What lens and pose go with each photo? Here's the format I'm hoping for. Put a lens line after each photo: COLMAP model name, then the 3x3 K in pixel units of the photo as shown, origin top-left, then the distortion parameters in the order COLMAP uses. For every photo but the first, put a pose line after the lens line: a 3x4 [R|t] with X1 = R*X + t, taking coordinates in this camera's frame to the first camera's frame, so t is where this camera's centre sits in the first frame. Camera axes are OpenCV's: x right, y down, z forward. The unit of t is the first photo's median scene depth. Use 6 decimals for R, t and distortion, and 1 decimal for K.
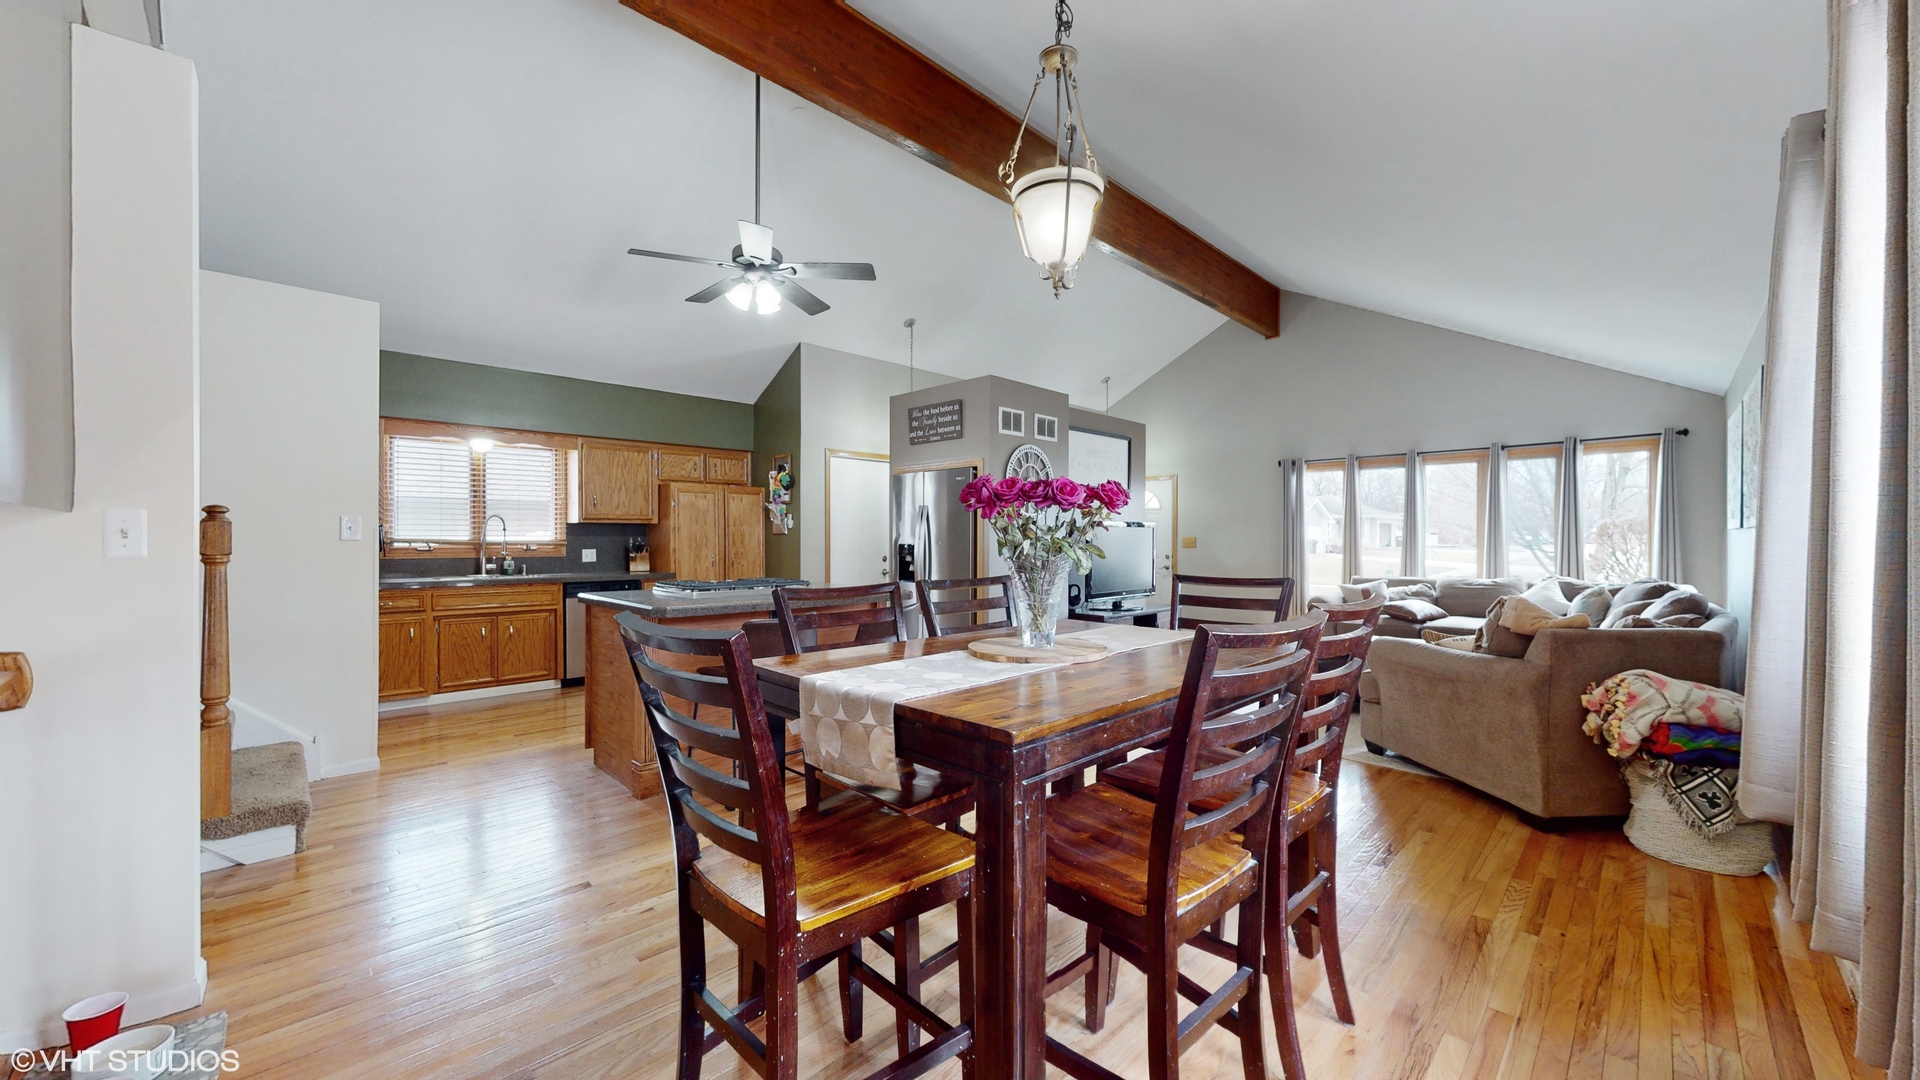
lens RADIAL K [[710.7, 0, 960.0], [0, 710.7, 540.0], [0, 0, 1]] dist [0.000860, -0.000151]
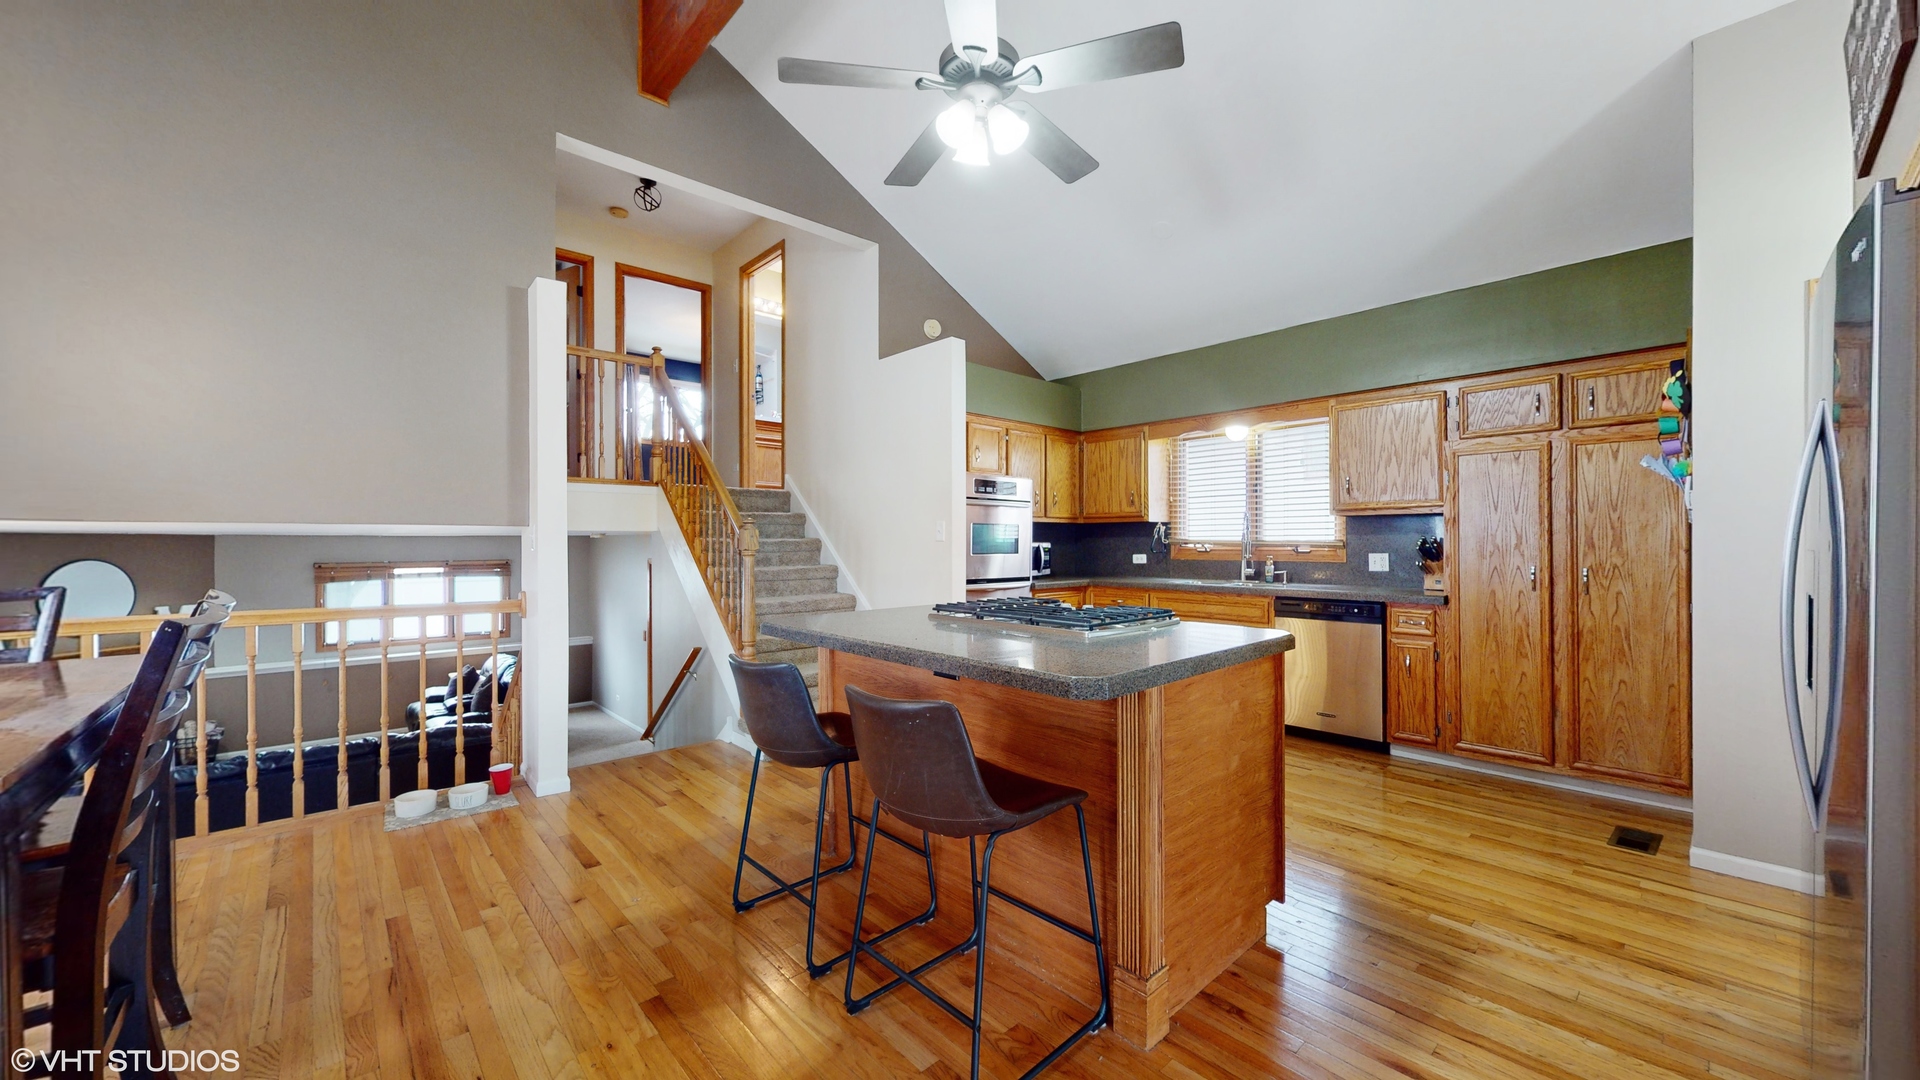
lens RADIAL K [[710.7, 0, 960.0], [0, 710.7, 540.0], [0, 0, 1]] dist [0.000860, -0.000151]
pose [[-0.045907, -0.005514, -0.998931, 0.210603], [-0.000456, 0.999985, -0.005499, 0.003920], [0.998946, 0.000203, -0.045909, 0.661157]]
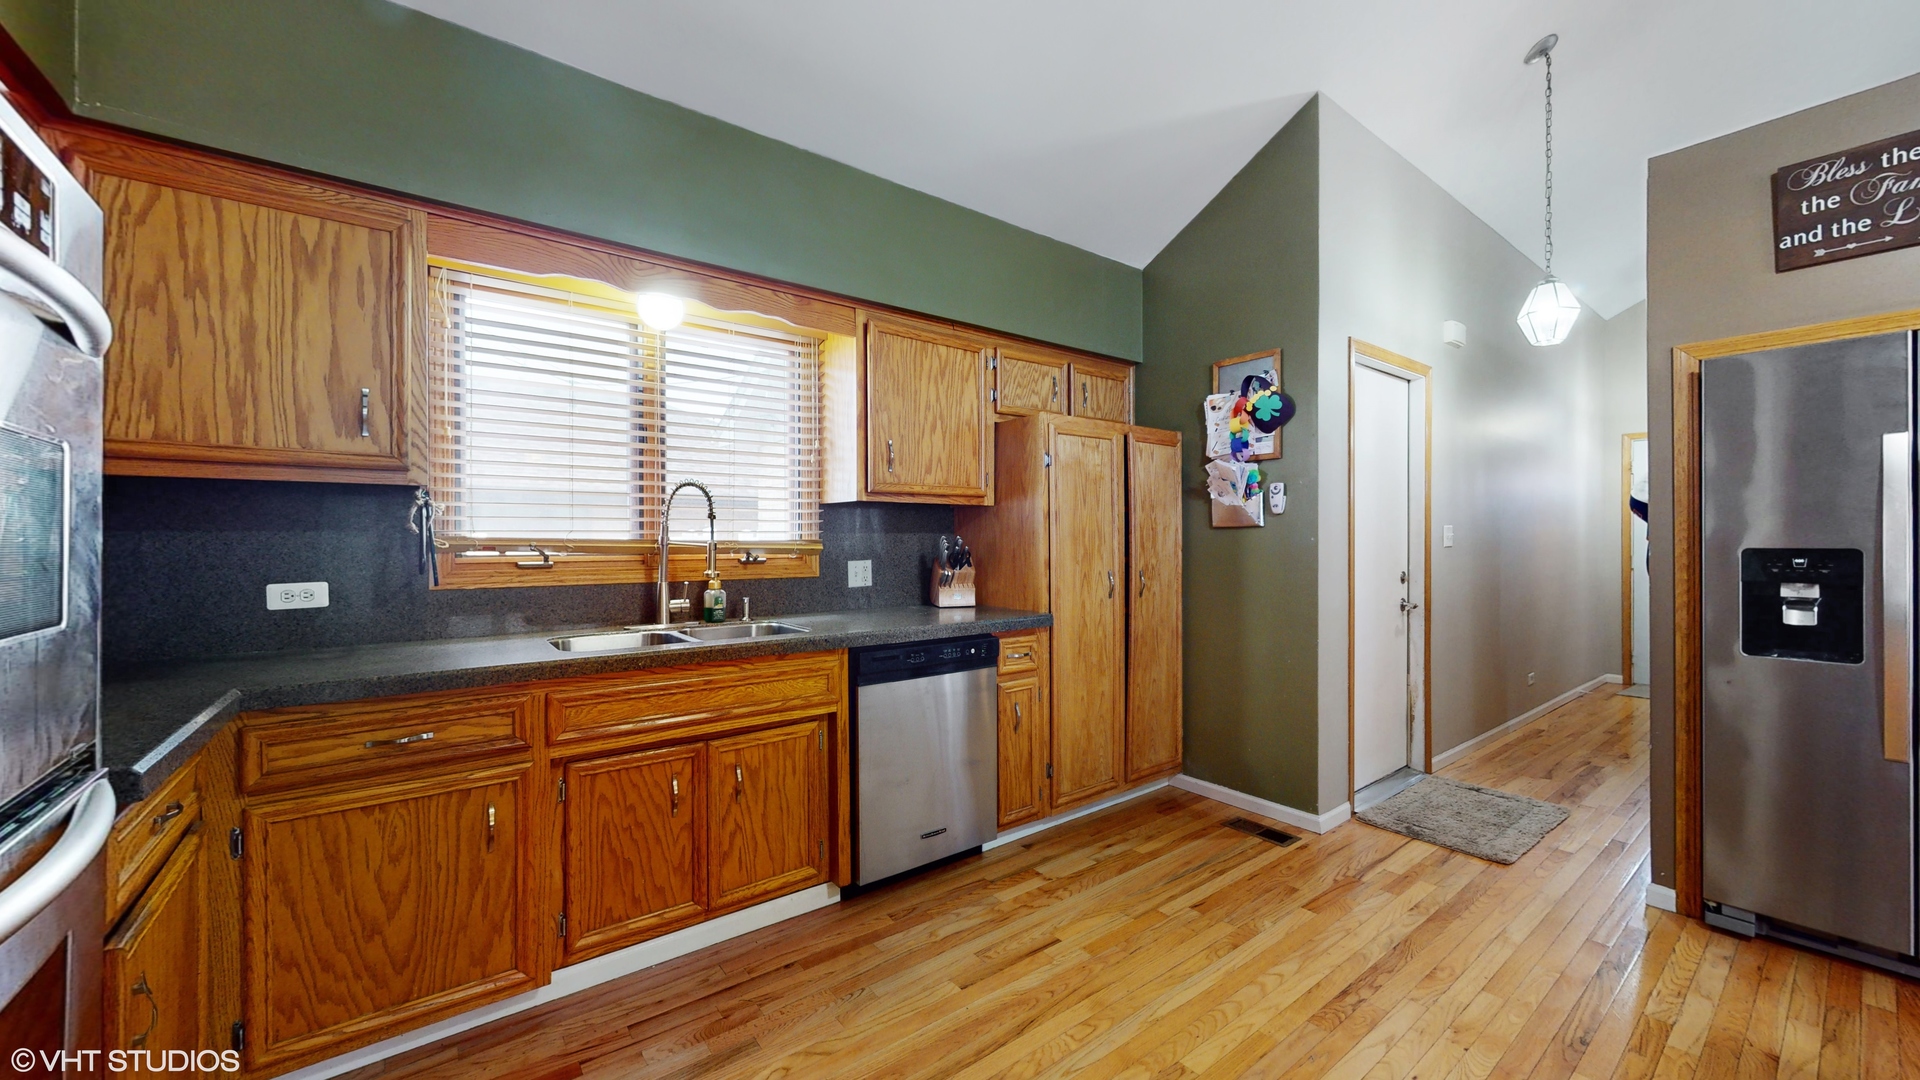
lens RADIAL K [[710.7, 0, 960.0], [0, 710.7, 540.0], [0, 0, 1]] dist [0.000860, -0.000151]
pose [[0.991557, -0.004011, -0.129610, -0.421325], [0.003819, 0.999991, -0.001732, 0.000466], [0.129616, 0.001222, 0.991564, 0.577670]]
